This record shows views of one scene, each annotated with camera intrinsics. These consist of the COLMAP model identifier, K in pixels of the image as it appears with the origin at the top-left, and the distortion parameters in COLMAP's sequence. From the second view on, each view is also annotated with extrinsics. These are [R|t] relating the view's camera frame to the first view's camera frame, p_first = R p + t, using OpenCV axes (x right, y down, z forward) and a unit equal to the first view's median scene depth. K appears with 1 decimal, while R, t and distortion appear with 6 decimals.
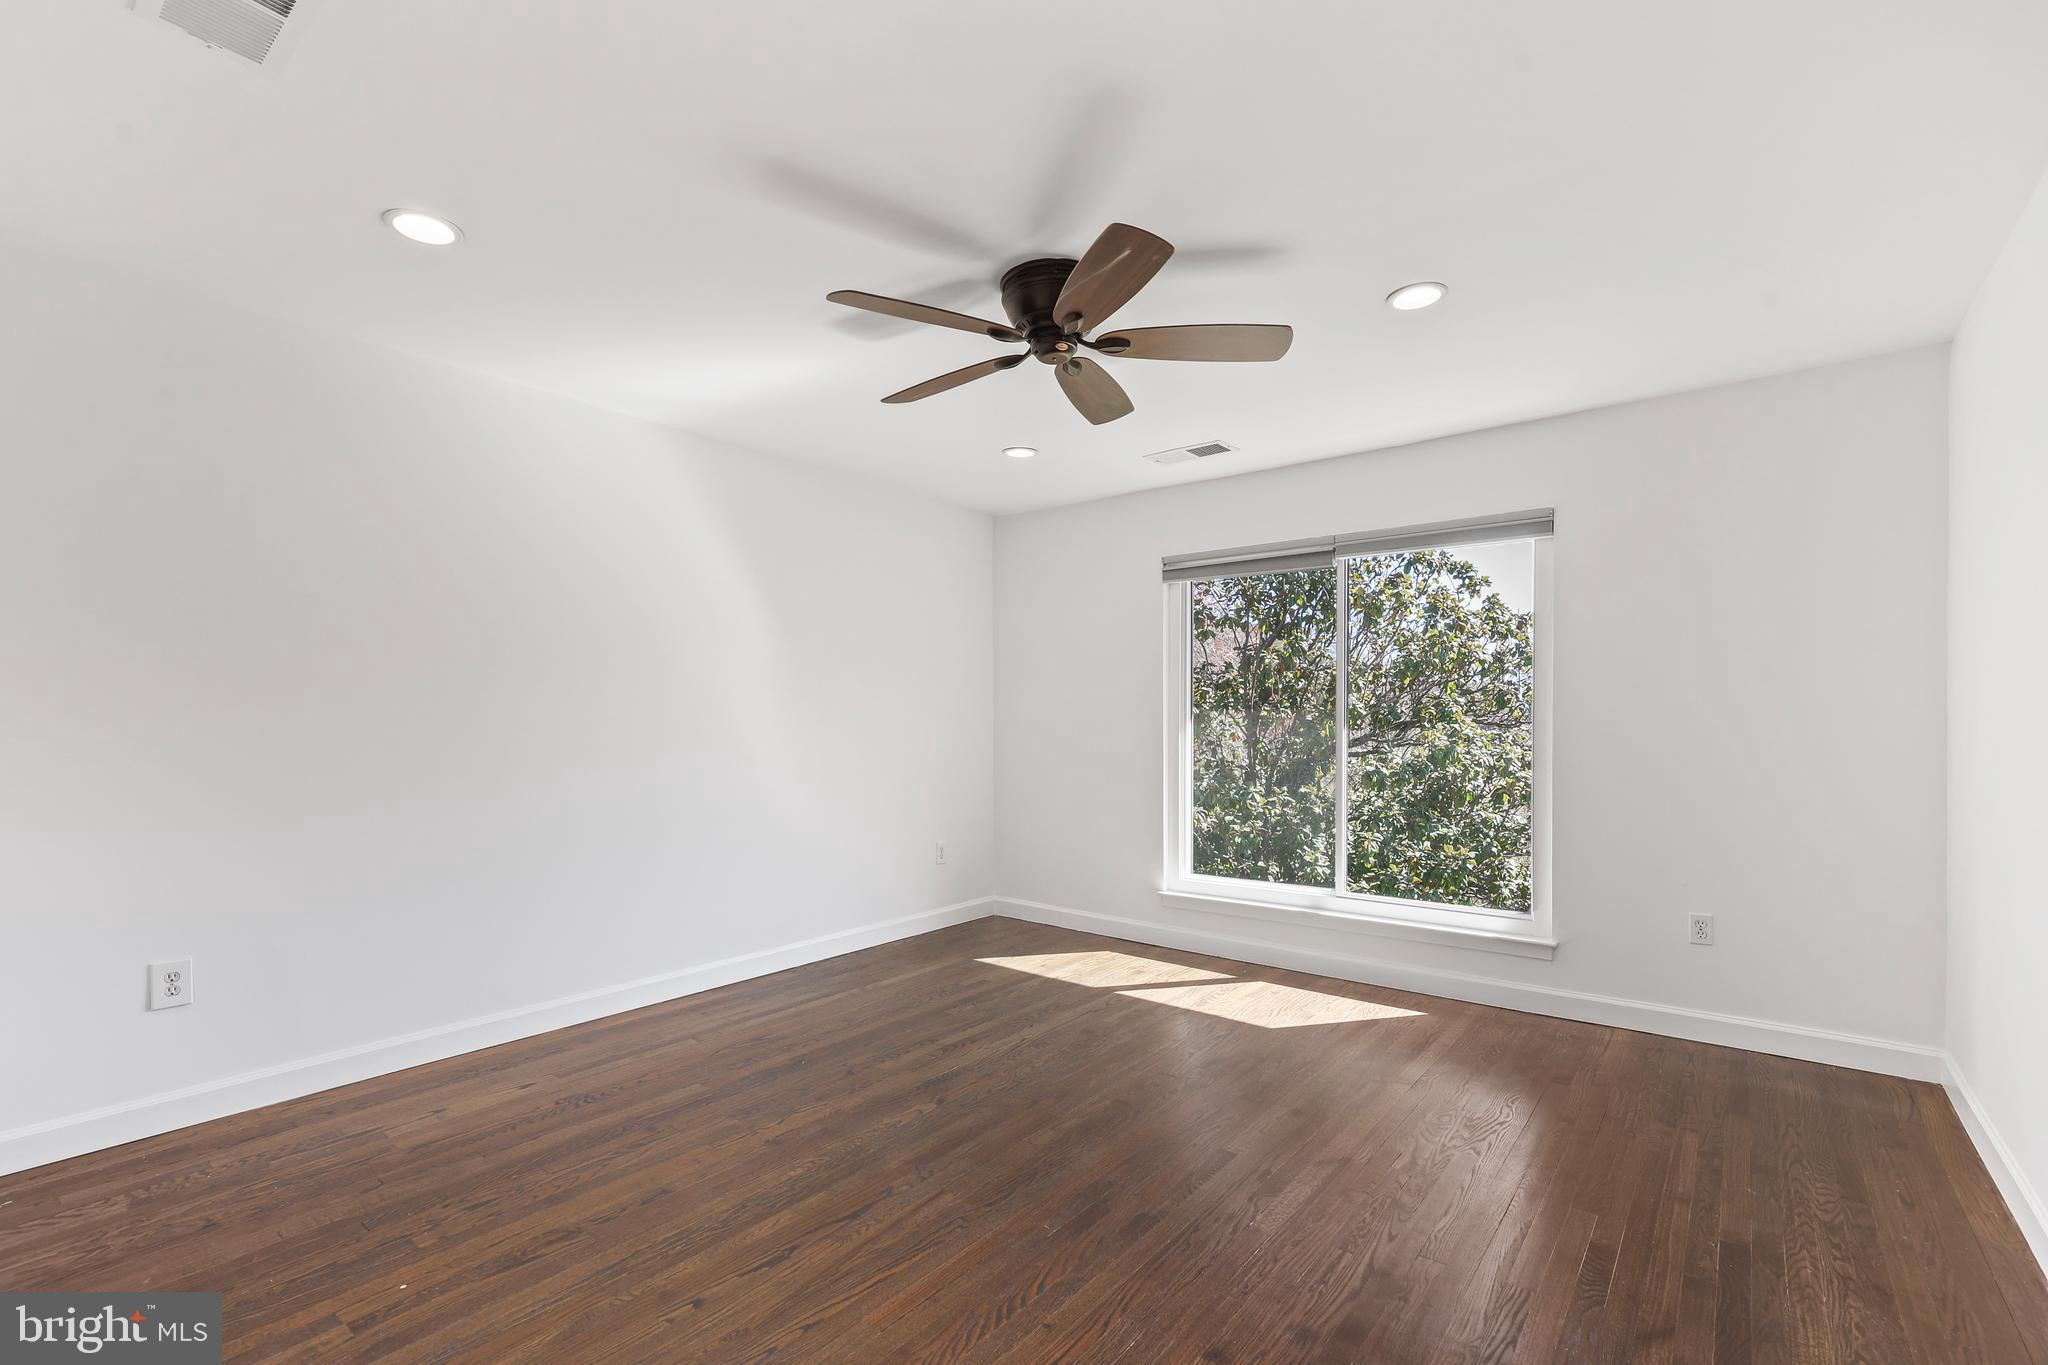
lens RADIAL K [[894.7, 0, 1028.5], [0, 894.7, 748.7], [0, 0, 1]] dist [0.000702, 0.000015]
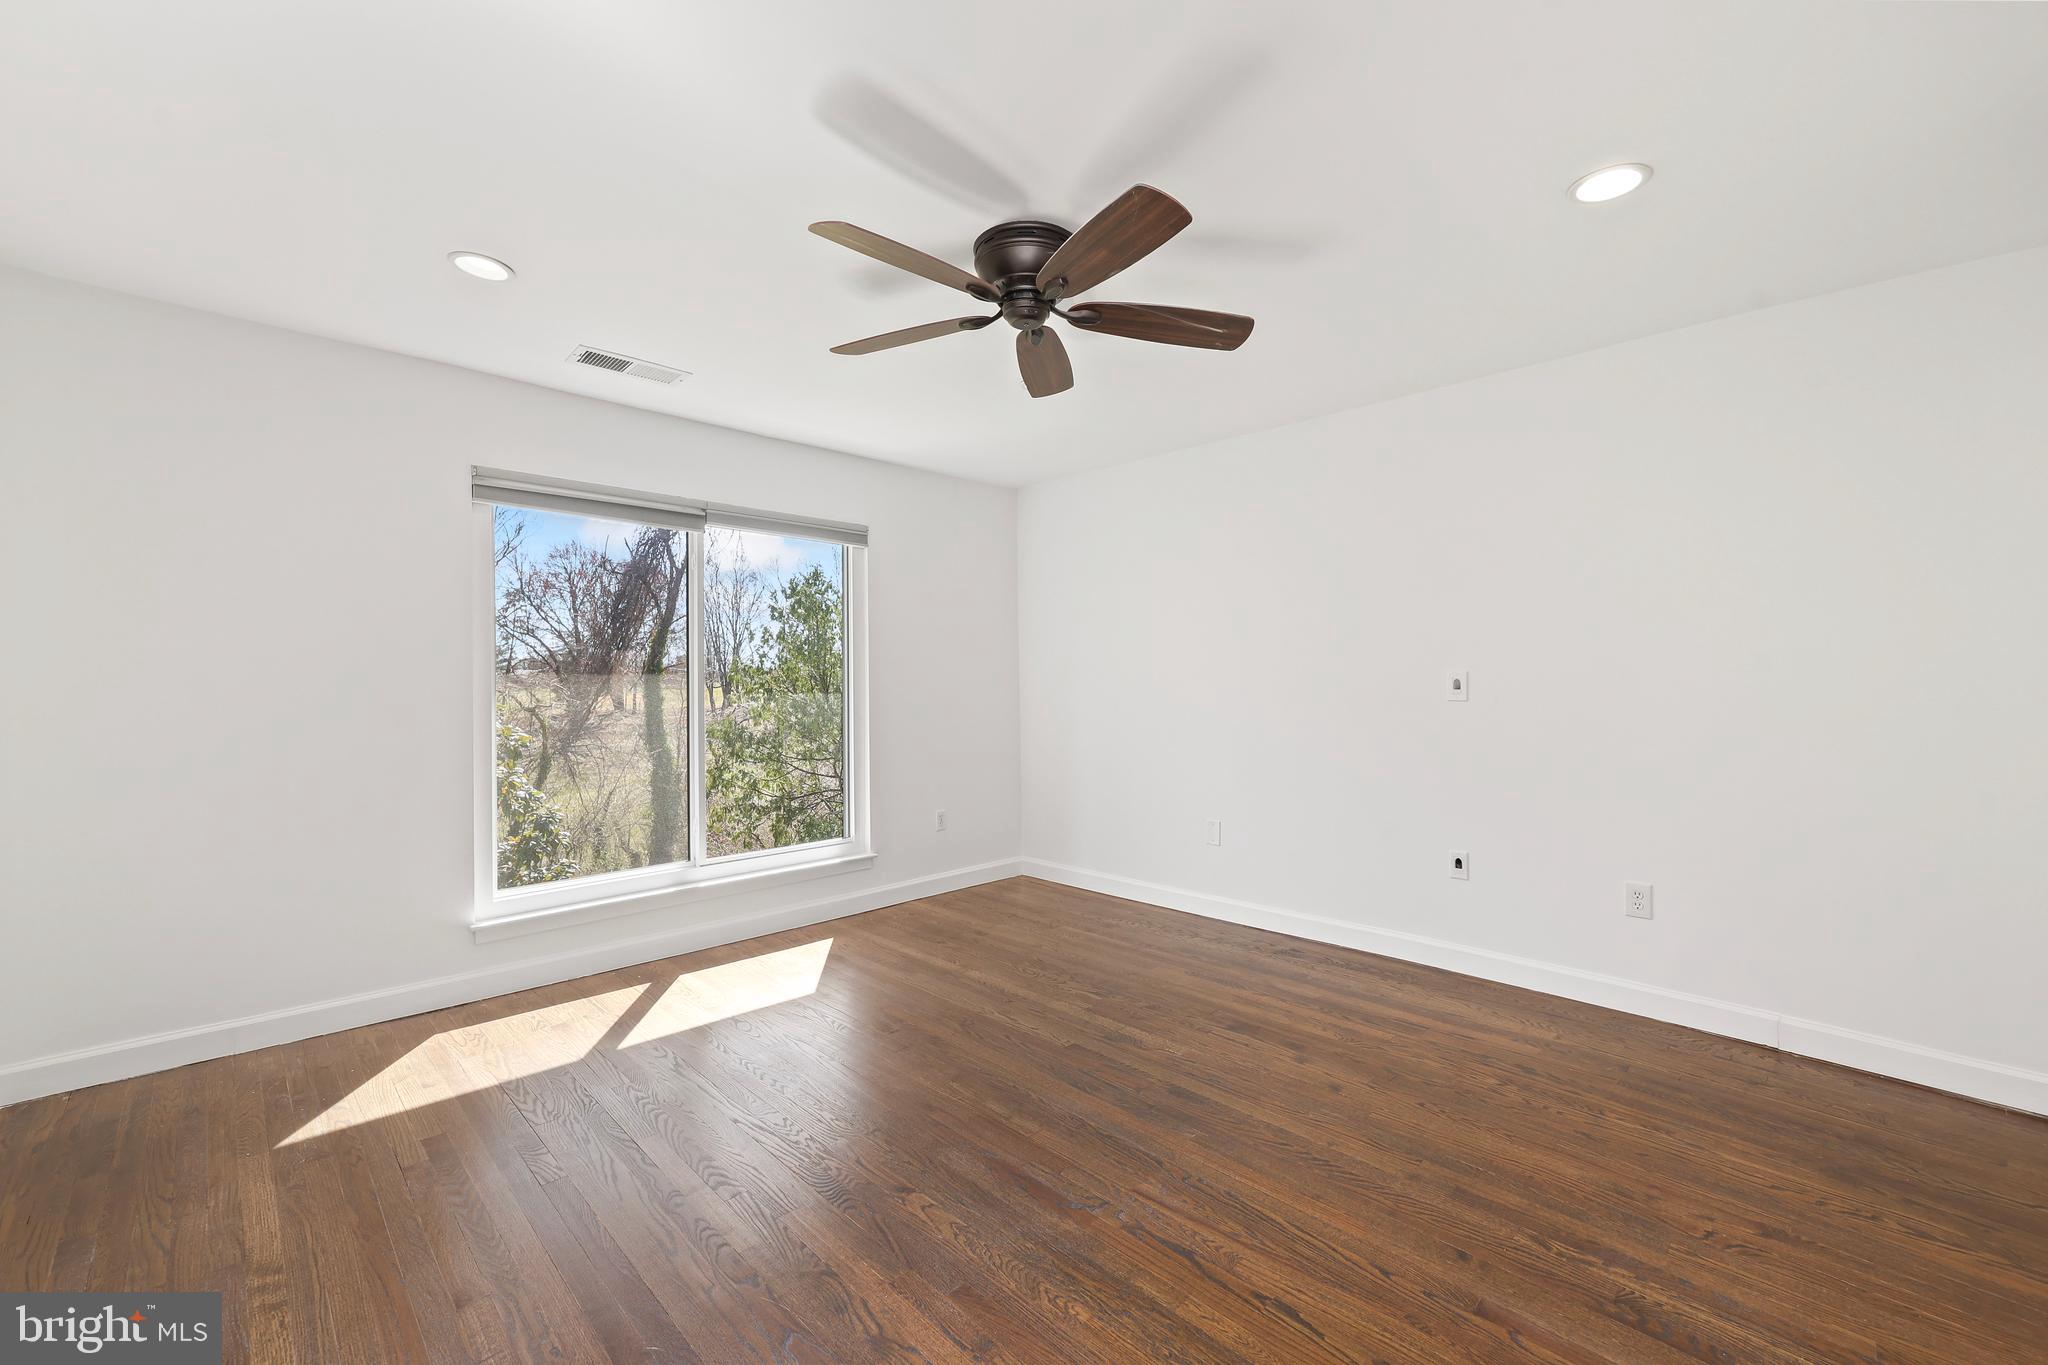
lens RADIAL K [[824.3, 0, 1028.1], [0, 824.3, 706.3], [0, 0, 1]] dist [-0.003194, -0.000254]
pose [[0.130278, -0.028209, 0.991076, -0.553379], [0.036563, 0.999052, 0.023630, -0.021020], [-0.990803, 0.033158, 0.131186, 0.569945]]
